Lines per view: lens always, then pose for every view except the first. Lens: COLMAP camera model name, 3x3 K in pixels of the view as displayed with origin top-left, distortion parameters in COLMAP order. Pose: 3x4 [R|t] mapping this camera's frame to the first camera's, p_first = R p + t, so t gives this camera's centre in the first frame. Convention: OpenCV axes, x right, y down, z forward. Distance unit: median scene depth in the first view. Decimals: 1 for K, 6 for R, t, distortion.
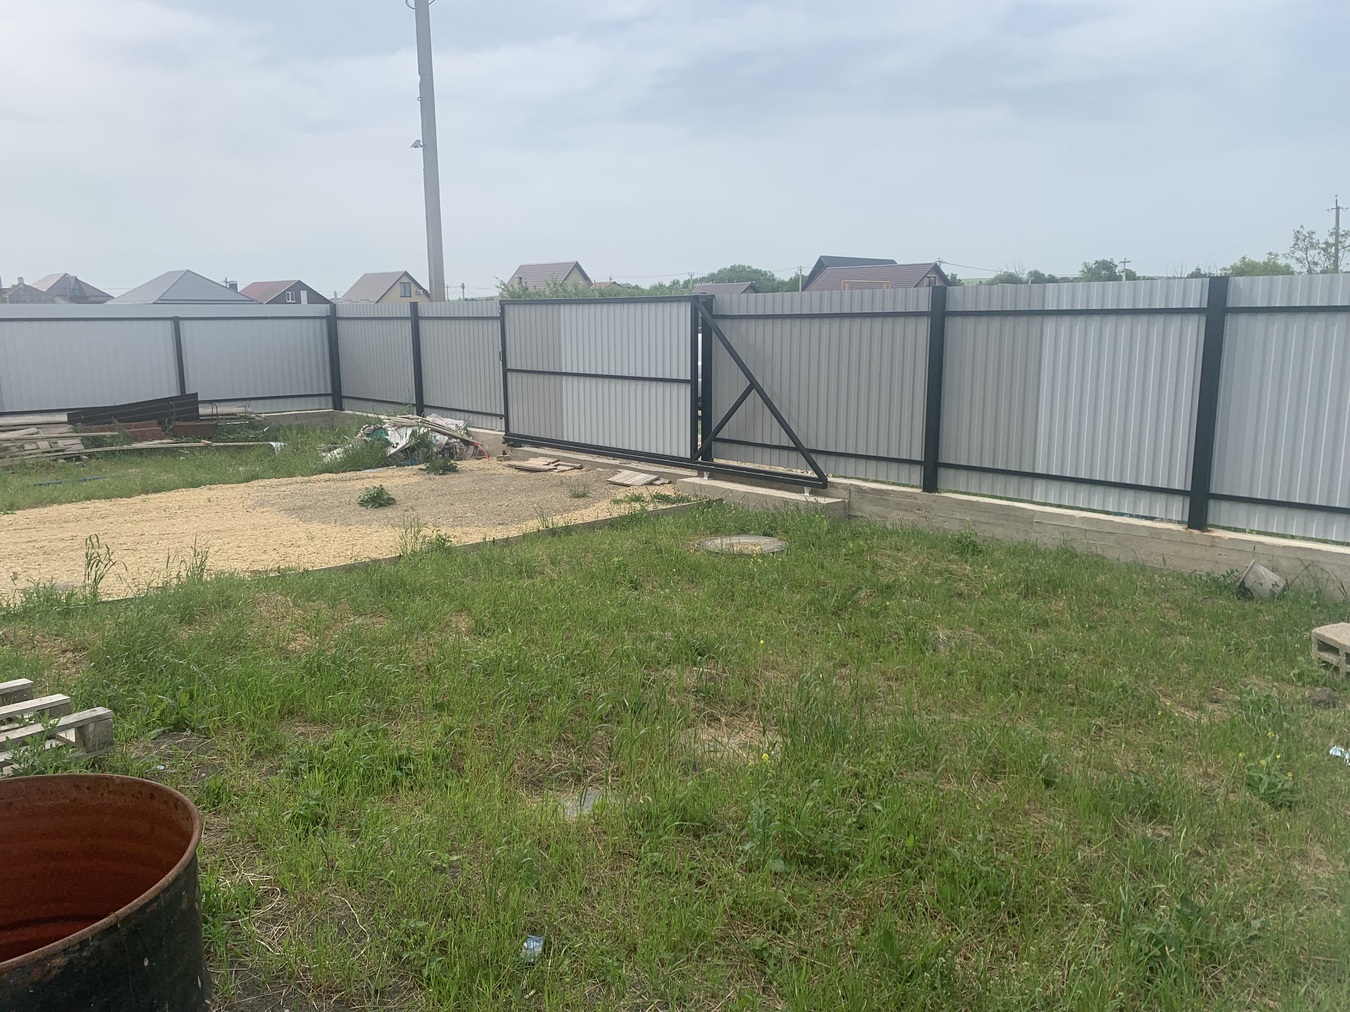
lens RADIAL K [[1028.3, 0, 661.5], [0, 1028.3, 510.3], [0, 0, 1]] dist [0.037261, -0.043493]
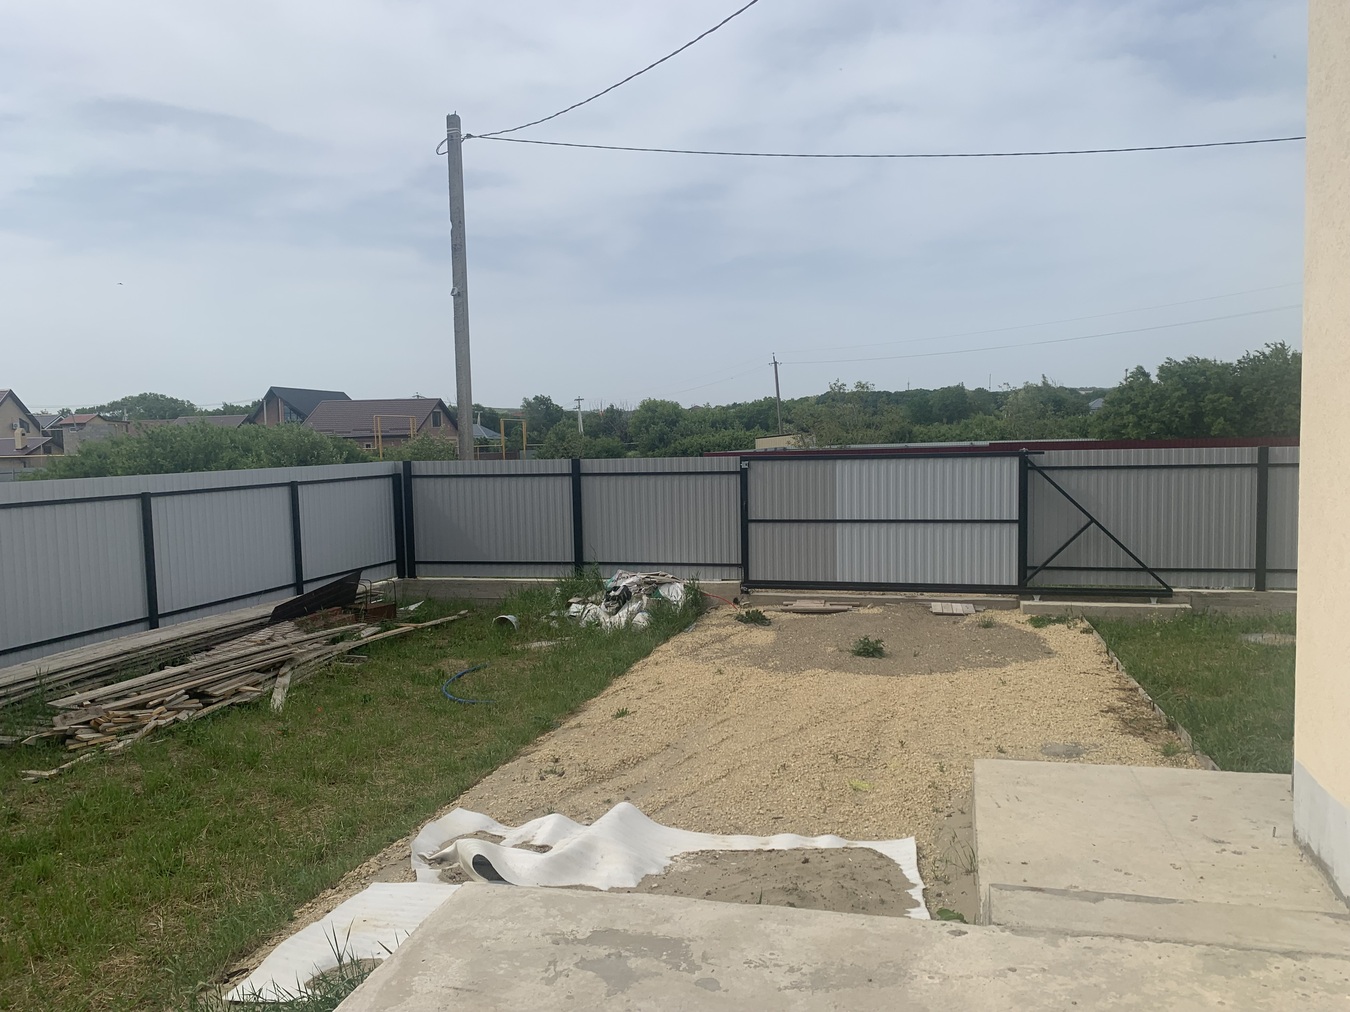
lens RADIAL K [[1028.3, 0, 686.5], [0, 1028.3, 503.8], [0, 0, 1]] dist [0.037261, -0.043493]
pose [[0.830772, -0.045875, 0.554719, -1.433135], [0.116617, 0.988825, -0.092876, -0.116760], [-0.544259, 0.141849, 0.826838, 0.297089]]
